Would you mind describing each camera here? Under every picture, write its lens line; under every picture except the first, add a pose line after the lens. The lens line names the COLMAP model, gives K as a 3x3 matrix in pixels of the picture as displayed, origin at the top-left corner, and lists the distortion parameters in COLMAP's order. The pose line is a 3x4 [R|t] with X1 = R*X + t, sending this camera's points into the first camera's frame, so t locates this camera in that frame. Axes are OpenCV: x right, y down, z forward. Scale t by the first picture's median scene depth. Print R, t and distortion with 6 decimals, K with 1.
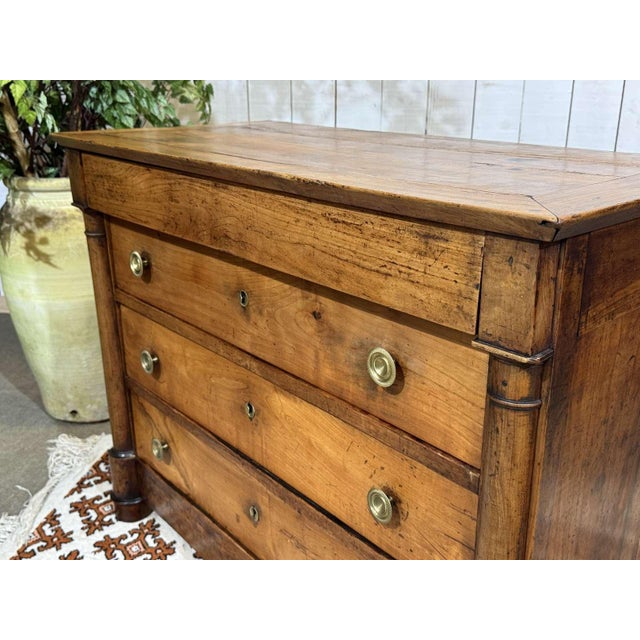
lens RADIAL K [[694.0, 0, 320.0], [0, 694.0, 320.0], [0, 0, 1]] dist [0.161384, -0.394527]
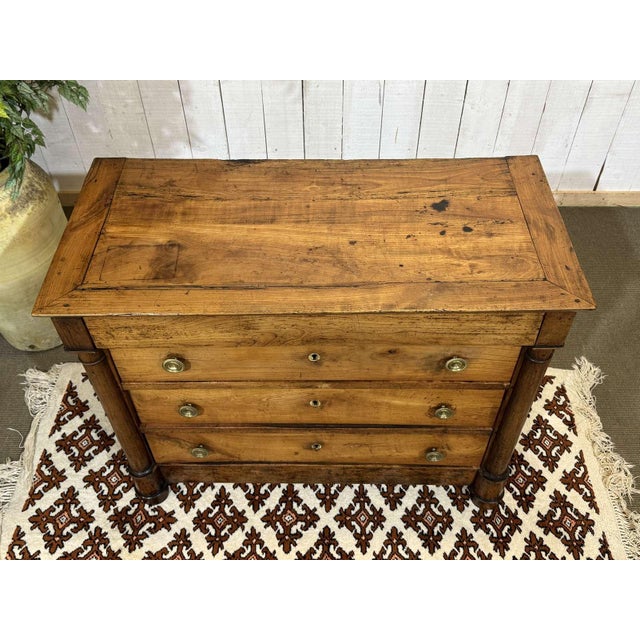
lens RADIAL K [[627.4, 0, 318.6], [0, 627.4, 321.3], [0, 0, 1]] dist [0.129787, -0.281777]
pose [[0.988423, -0.117920, 0.095472, 0.099207], [0.061130, 0.885428, 0.460740, -0.876909], [-0.138864, -0.449570, 0.882385, -0.068764]]
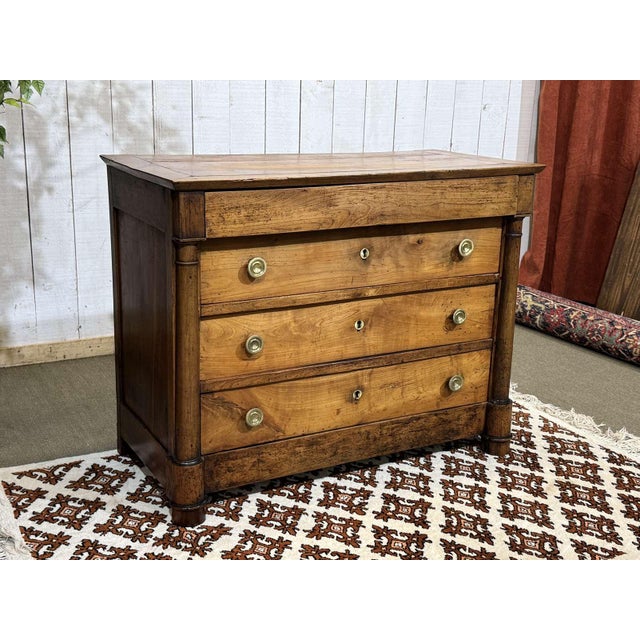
lens RADIAL K [[876.8, 0, 320.0], [0, 876.8, 320.0], [0, 0, 1]] dist [0.197368, -0.437561]
pose [[0.780372, -0.144282, 0.608443, -1.445835], [0.188555, 0.982022, -0.008965, 0.119148], [-0.596211, 0.121721, 0.793547, -0.628790]]
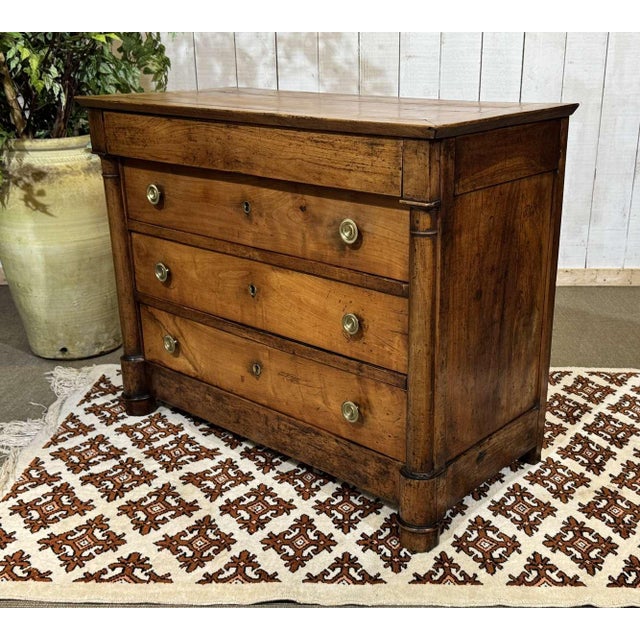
lens RADIAL K [[826.2, 0, 356.4], [0, 826.2, 321.1], [0, 0, 1]] dist [0.203349, -0.516276]
pose [[0.988542, -0.052292, 0.141602, -0.170635], [0.054510, 0.998443, -0.011827, 0.285851], [-0.140763, 0.019411, 0.989853, -0.882494]]
